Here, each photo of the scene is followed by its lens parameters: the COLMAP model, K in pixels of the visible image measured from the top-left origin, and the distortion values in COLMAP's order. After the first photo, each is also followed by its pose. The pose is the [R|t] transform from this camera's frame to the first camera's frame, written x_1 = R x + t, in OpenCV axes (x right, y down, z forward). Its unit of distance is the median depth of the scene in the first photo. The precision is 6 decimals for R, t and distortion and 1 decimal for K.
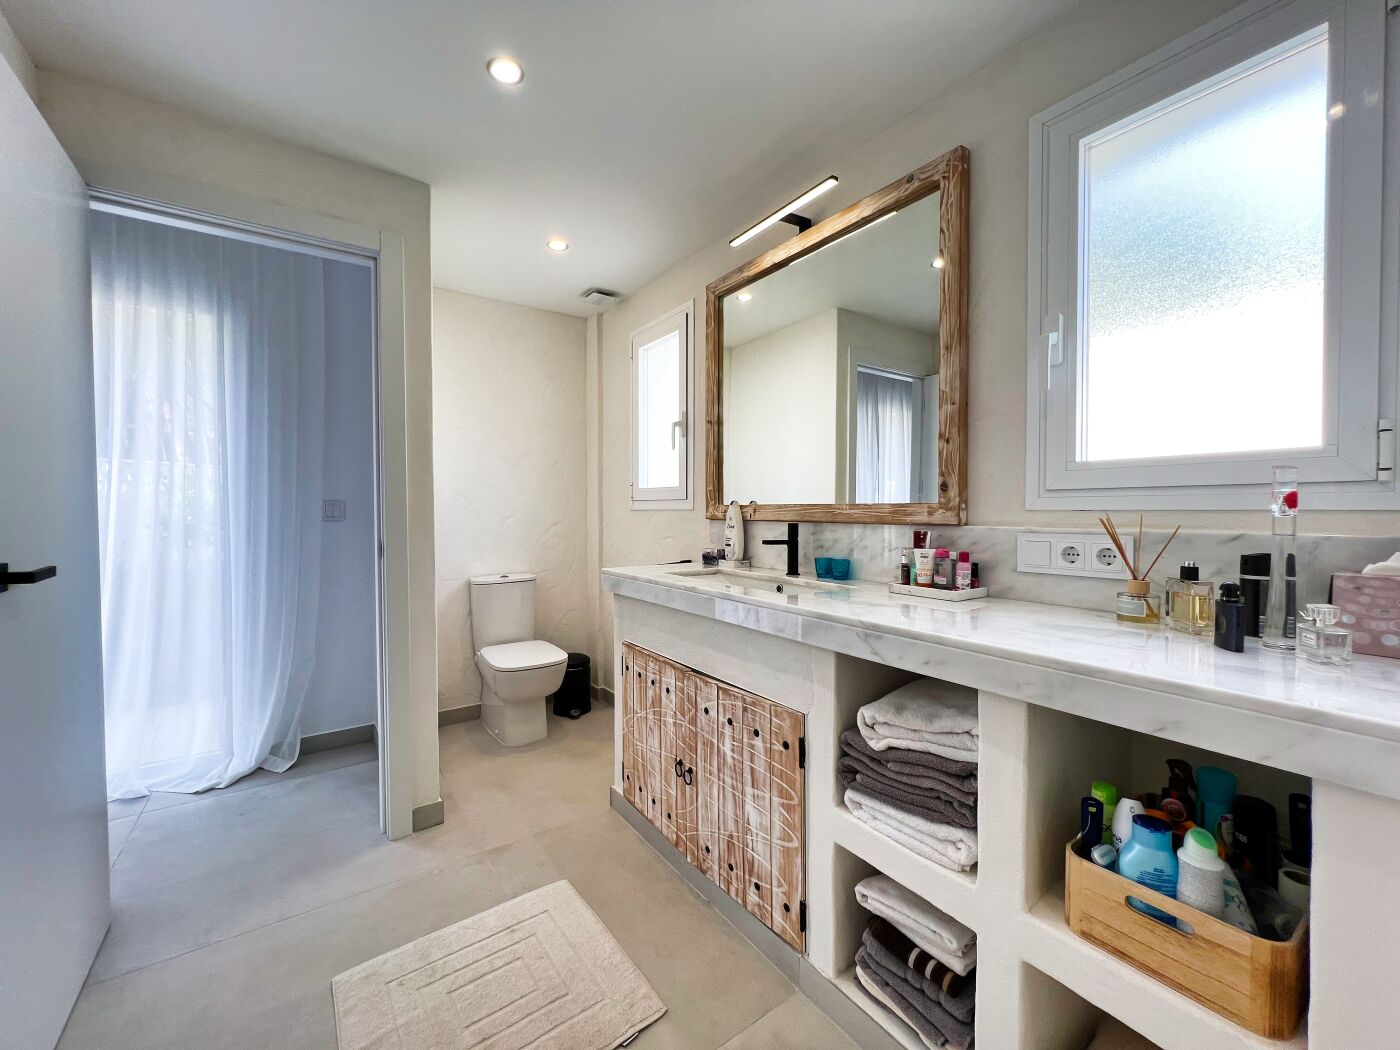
lens RADIAL K [[565.7, 0, 699.2], [0, 565.7, 521.4], [0, 0, 1]] dist [-0.004640, 0.001127]
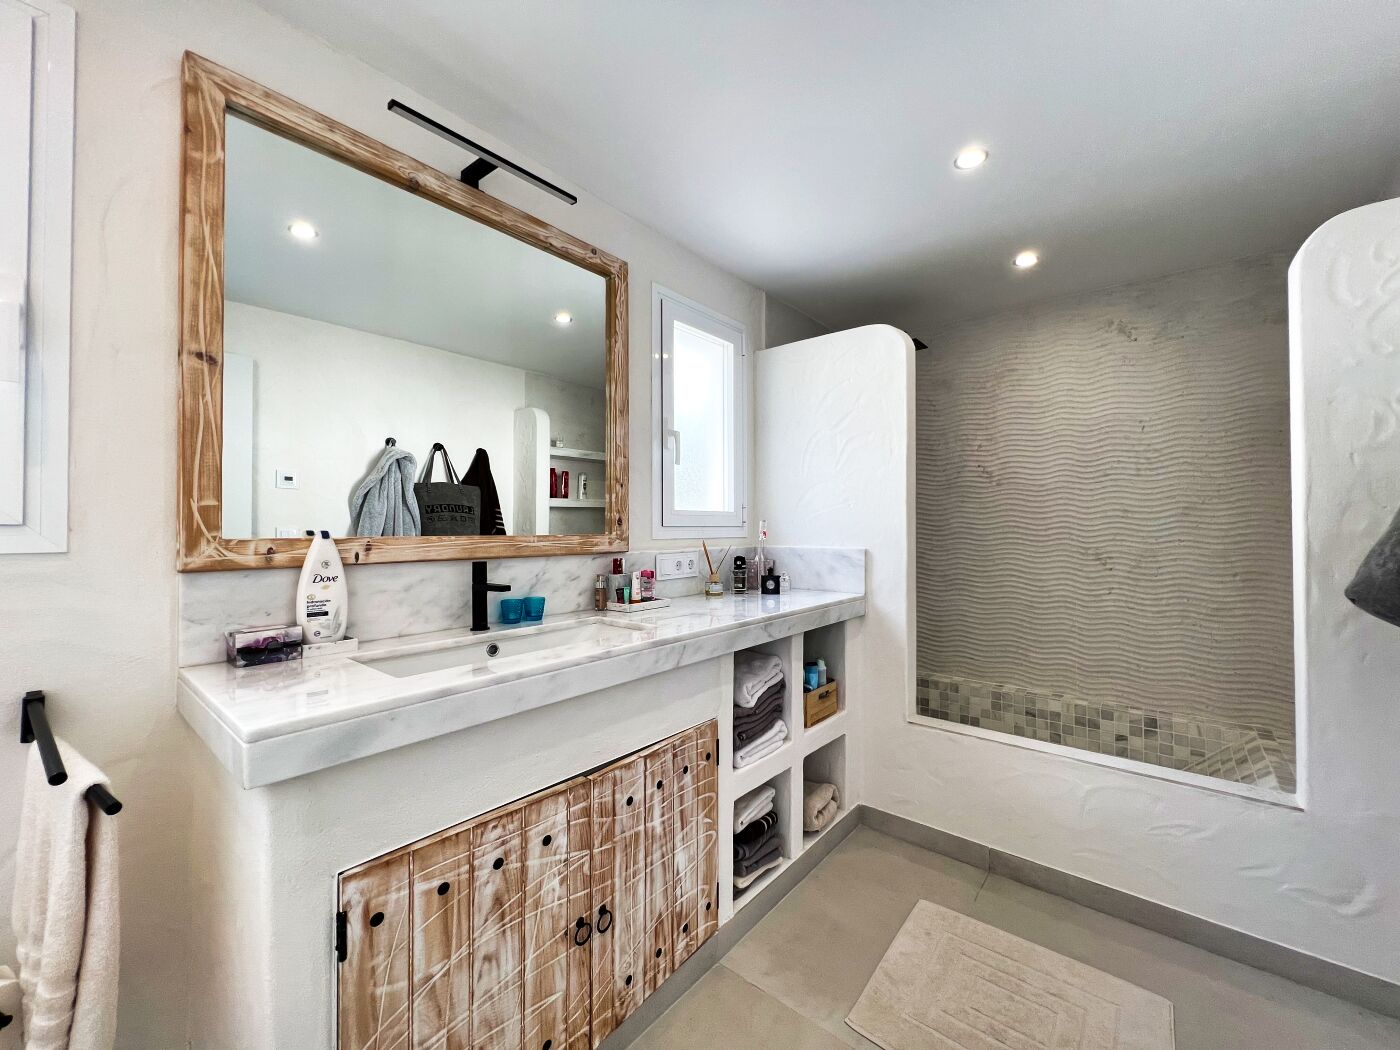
lens RADIAL K [[565.7, 0, 697.6], [0, 565.7, 519.7], [0, 0, 1]] dist [-0.004640, 0.001127]
pose [[-0.258244, 0.013744, 0.965982, -0.779311], [0.021727, 0.999729, -0.008416, -0.048786], [-0.965835, 0.018815, -0.258472, 1.105229]]
